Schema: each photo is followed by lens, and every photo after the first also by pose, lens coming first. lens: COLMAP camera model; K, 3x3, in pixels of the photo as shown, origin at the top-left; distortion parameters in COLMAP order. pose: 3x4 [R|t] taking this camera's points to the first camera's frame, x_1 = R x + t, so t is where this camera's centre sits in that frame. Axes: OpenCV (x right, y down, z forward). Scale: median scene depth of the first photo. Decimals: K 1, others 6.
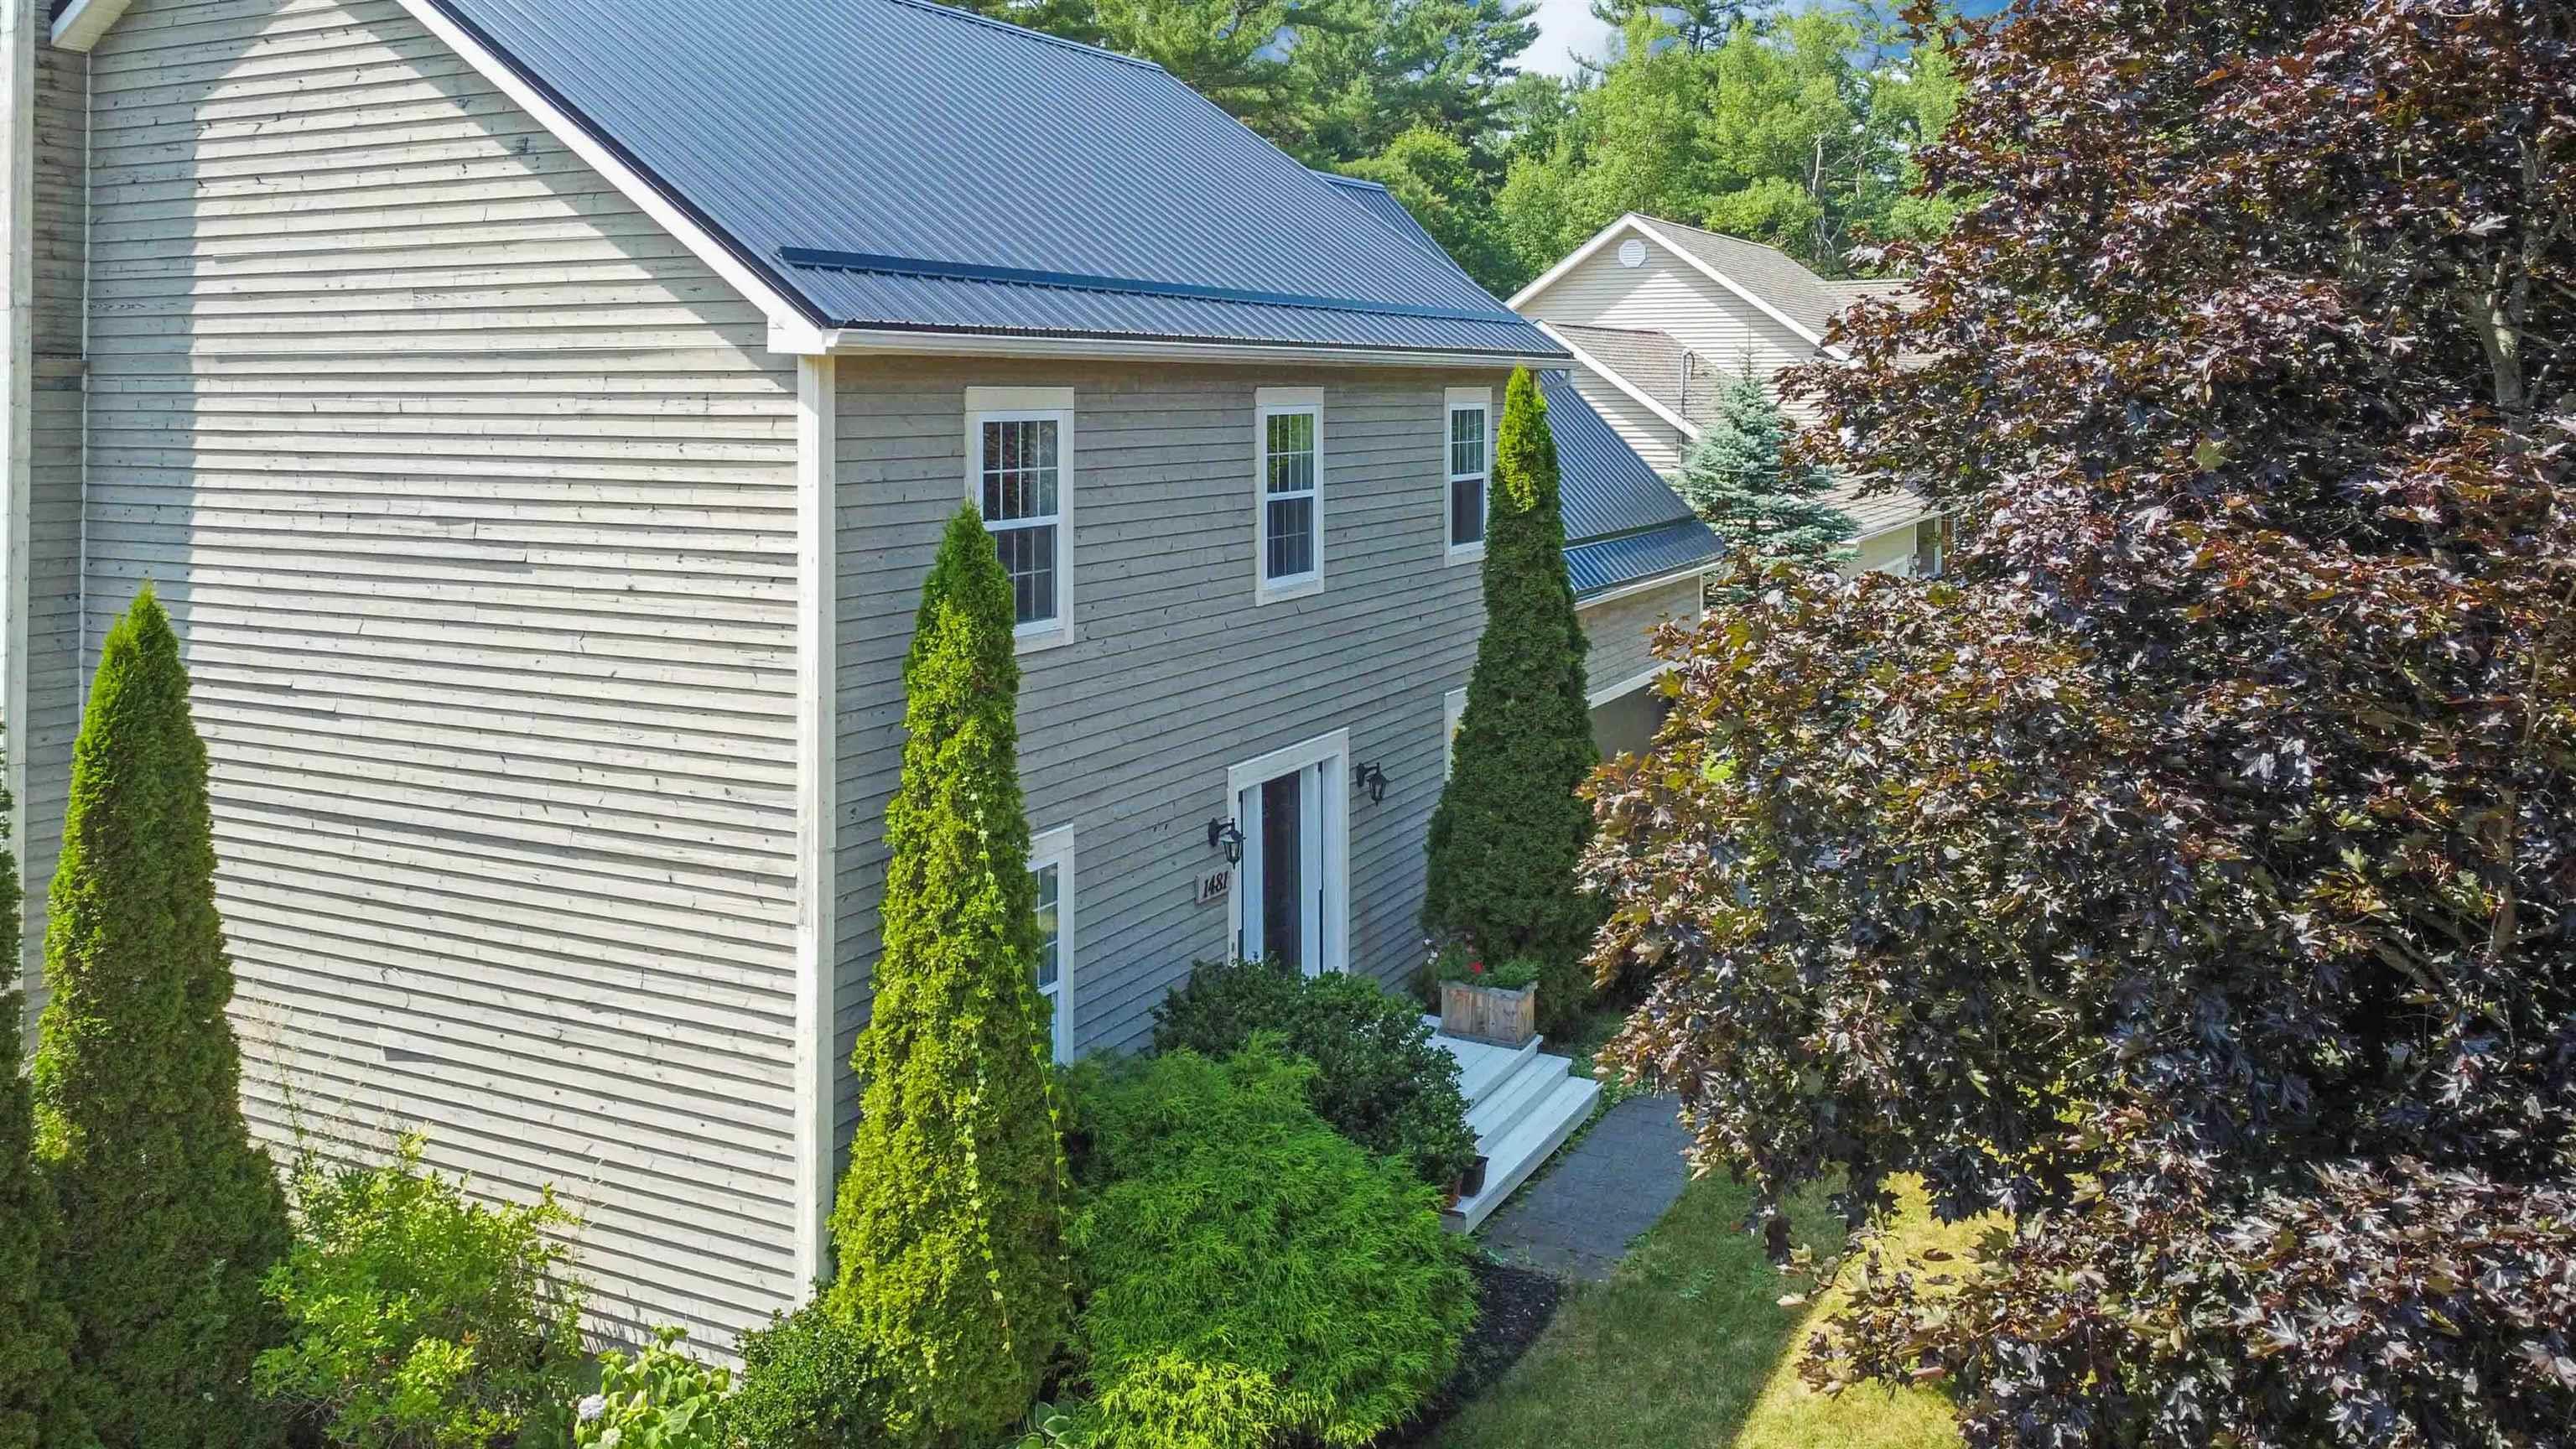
lens RADIAL K [[2018.5, 0, 1278.2], [0, 2018.5, 353.4], [0, 0, 1]] dist [-0.003078, 0.005176]
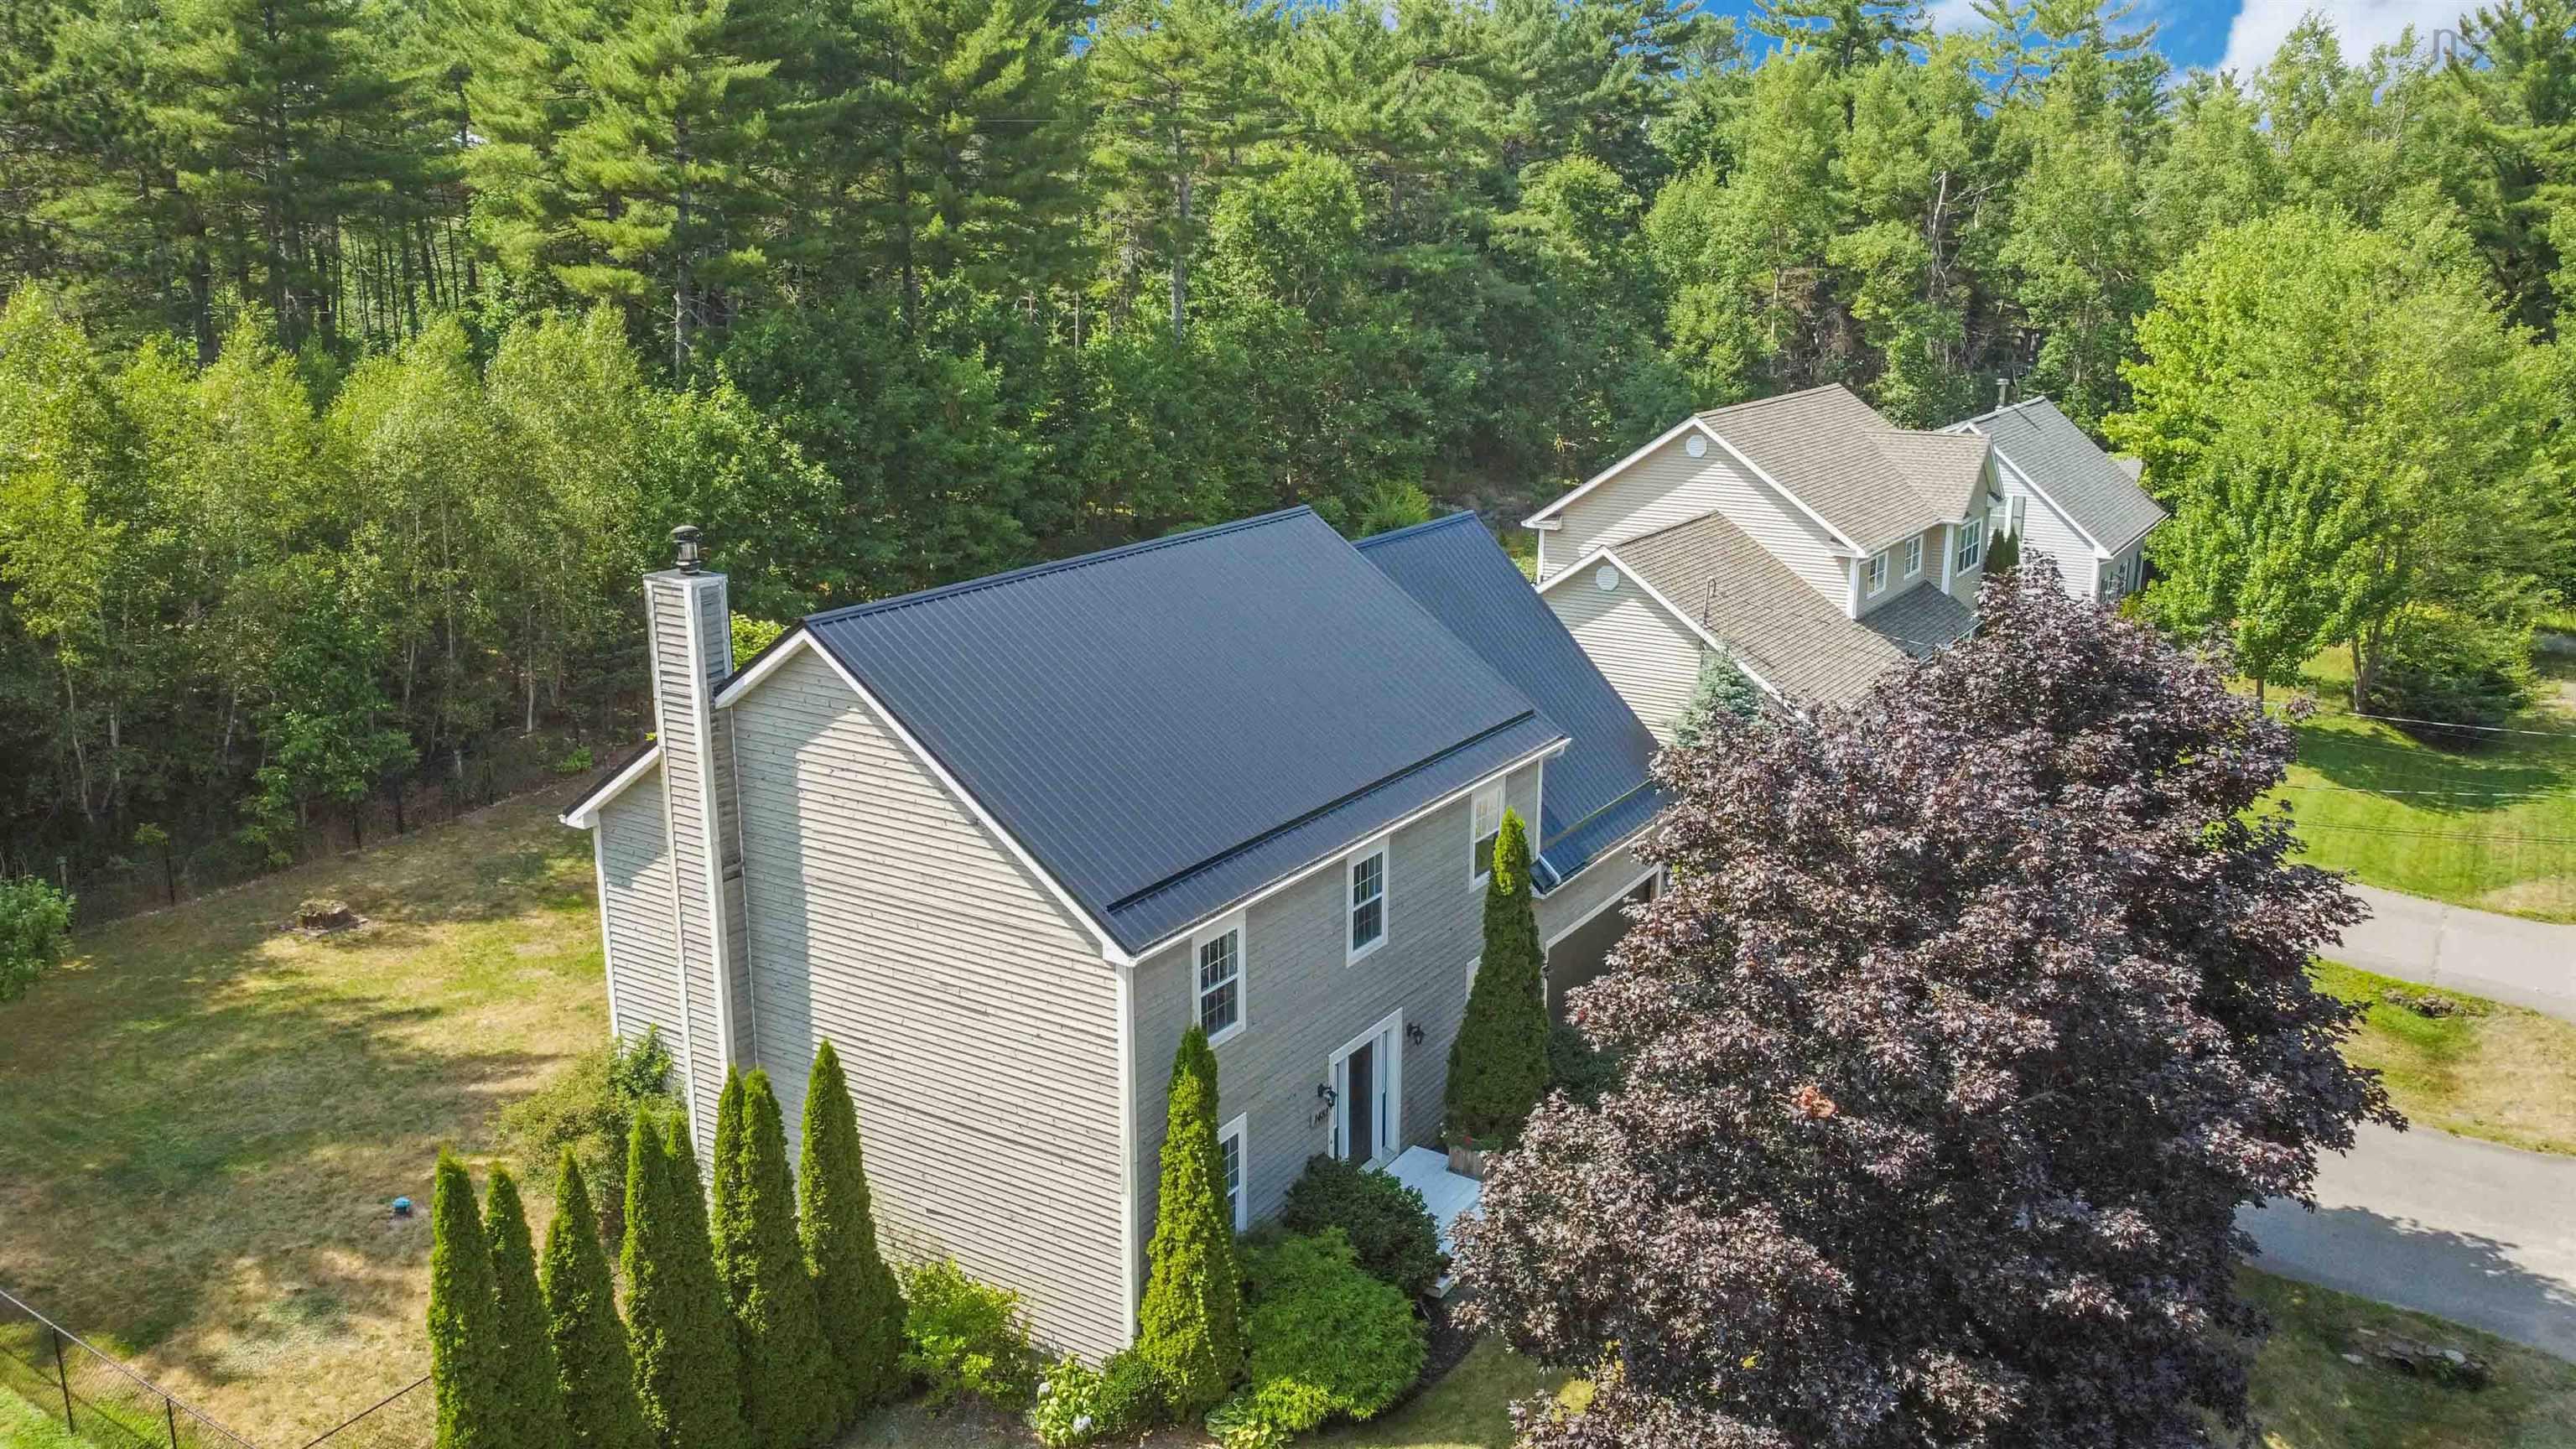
lens RADIAL K [[1936.1, 0, 1288.0], [0, 1936.1, 724.5], [0, 0, 1]] dist [-0.007050, 0.005150]
pose [[0.995831, 0.026217, -0.087365, 0.116162], [-0.001920, 0.963615, 0.267288, -0.773103], [0.091193, -0.266006, 0.959648, -0.881416]]
